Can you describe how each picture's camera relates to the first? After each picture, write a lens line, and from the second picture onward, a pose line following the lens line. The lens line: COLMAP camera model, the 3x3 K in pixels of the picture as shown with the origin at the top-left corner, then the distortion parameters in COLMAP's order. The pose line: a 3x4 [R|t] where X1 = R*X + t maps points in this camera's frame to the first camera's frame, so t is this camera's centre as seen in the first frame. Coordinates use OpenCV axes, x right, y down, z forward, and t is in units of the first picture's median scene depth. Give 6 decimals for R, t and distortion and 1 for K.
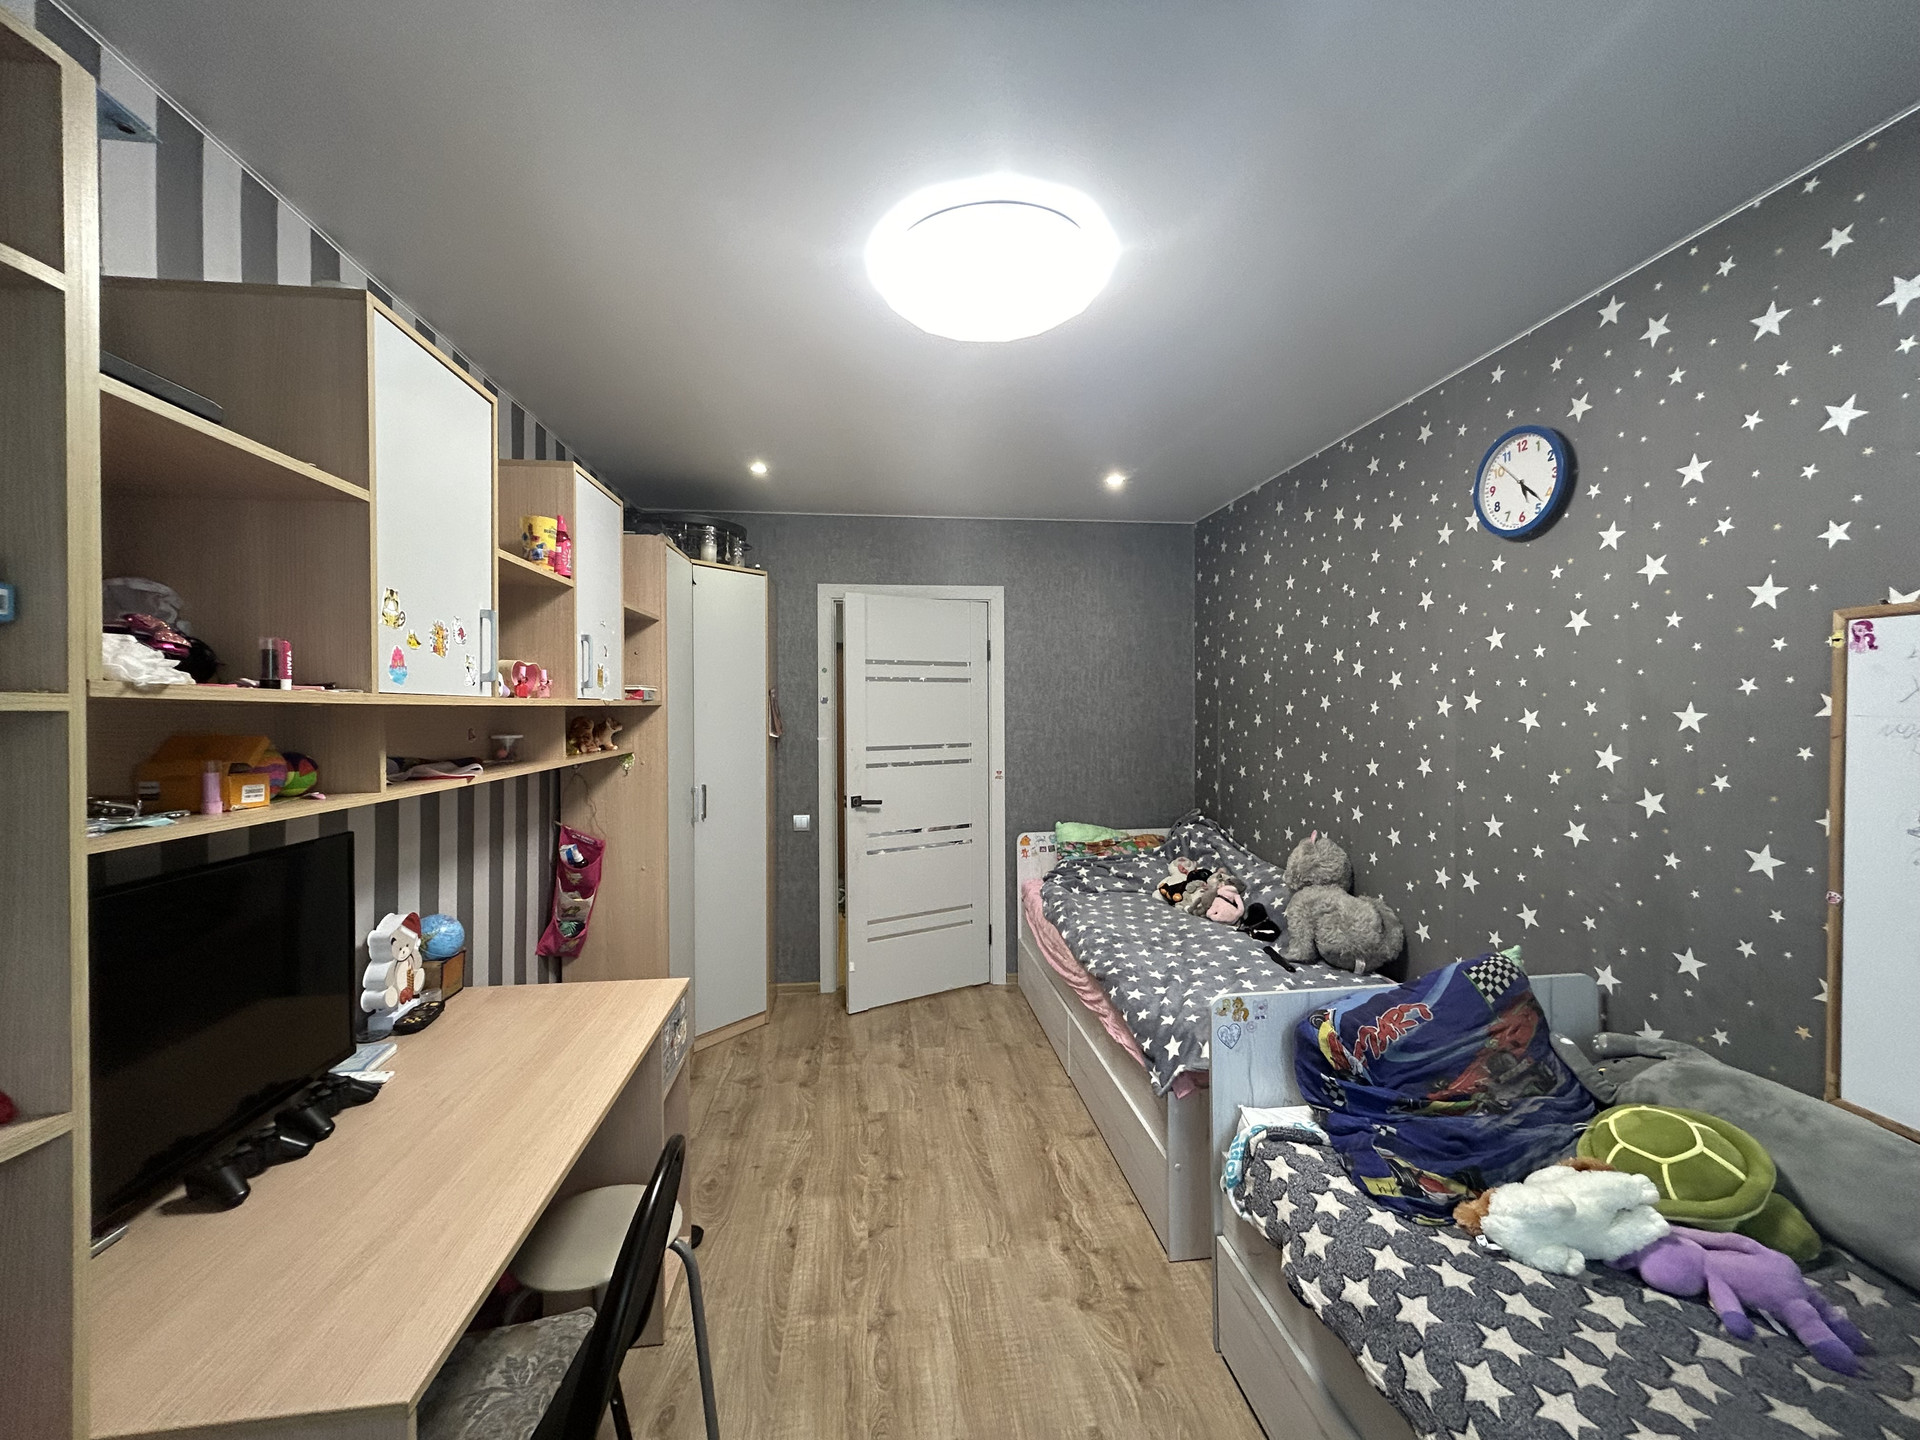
lens RADIAL K [[771.2, 0, 962.1], [0, 771.2, 713.1], [0, 0, 1]] dist [-0.000304, -0.000059]
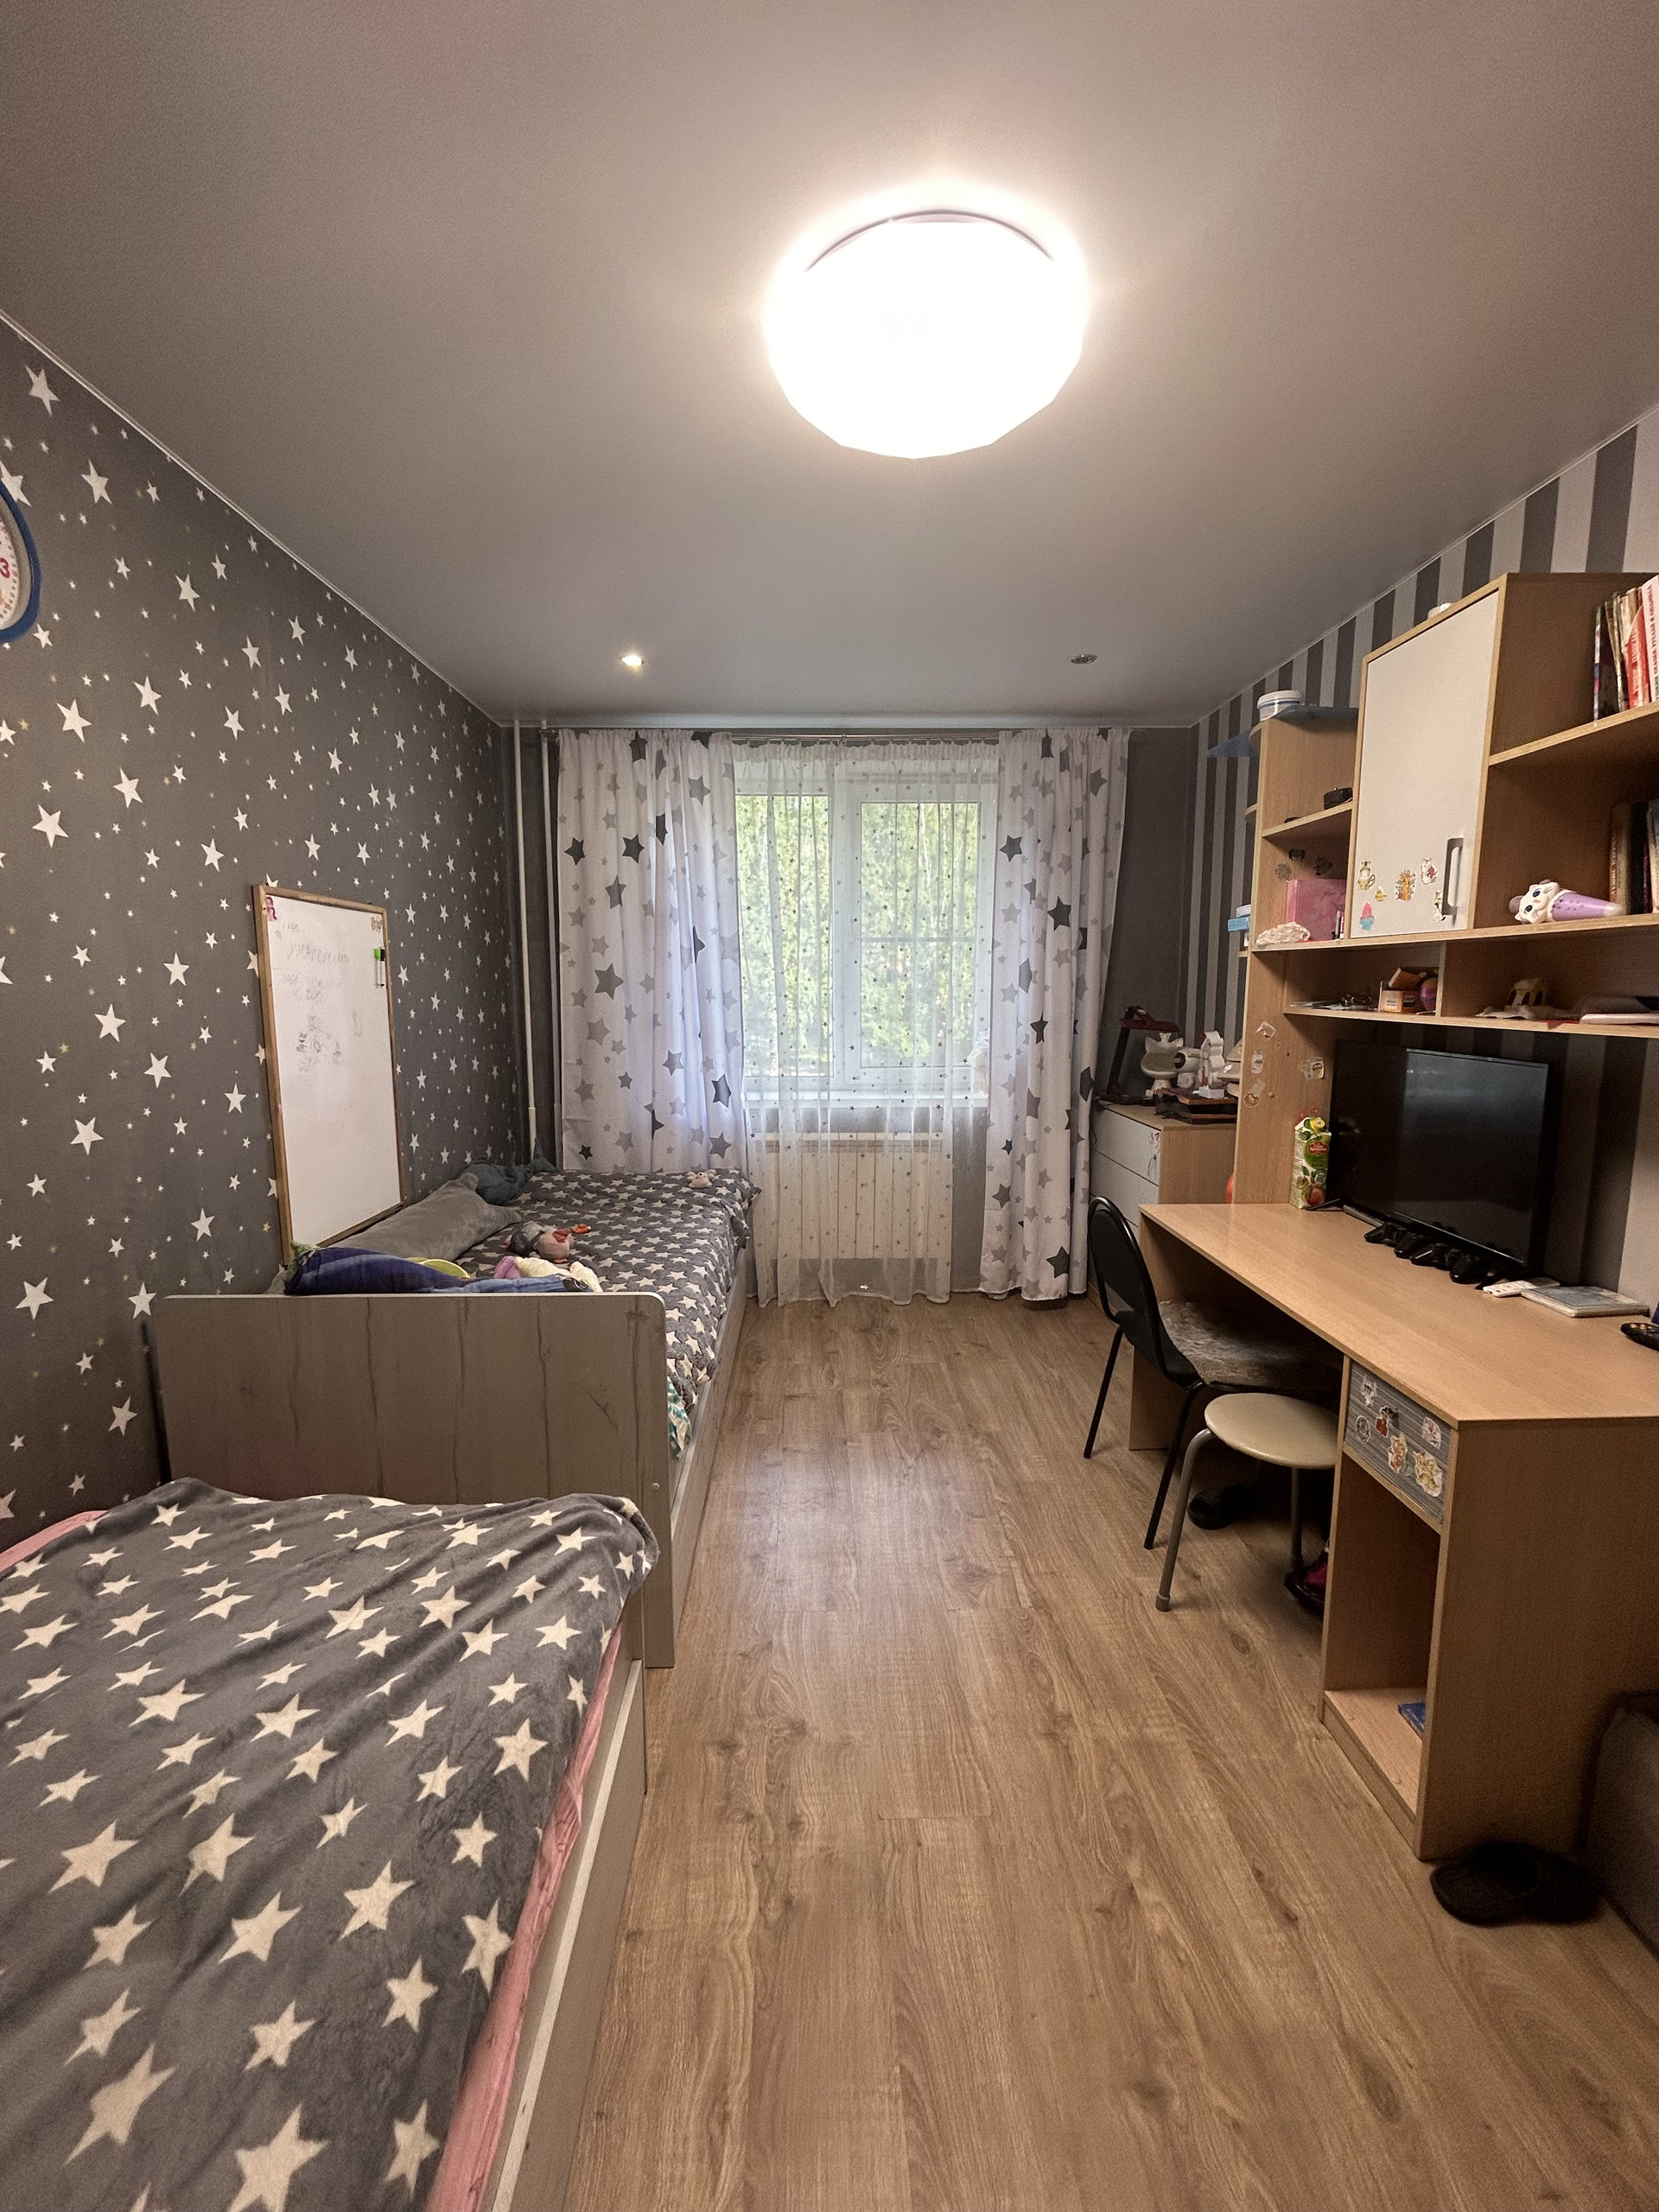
lens RADIAL K [[888.5, 0, 829.6], [0, 888.5, 1105.0], [0, 0, 1]] dist [-0.000304, -0.000059]
pose [[-0.995482, -0.001098, 0.094947, 0.053659], [0.012364, 0.989922, 0.141074, 0.028766], [-0.094145, 0.141611, -0.985436, 2.218158]]
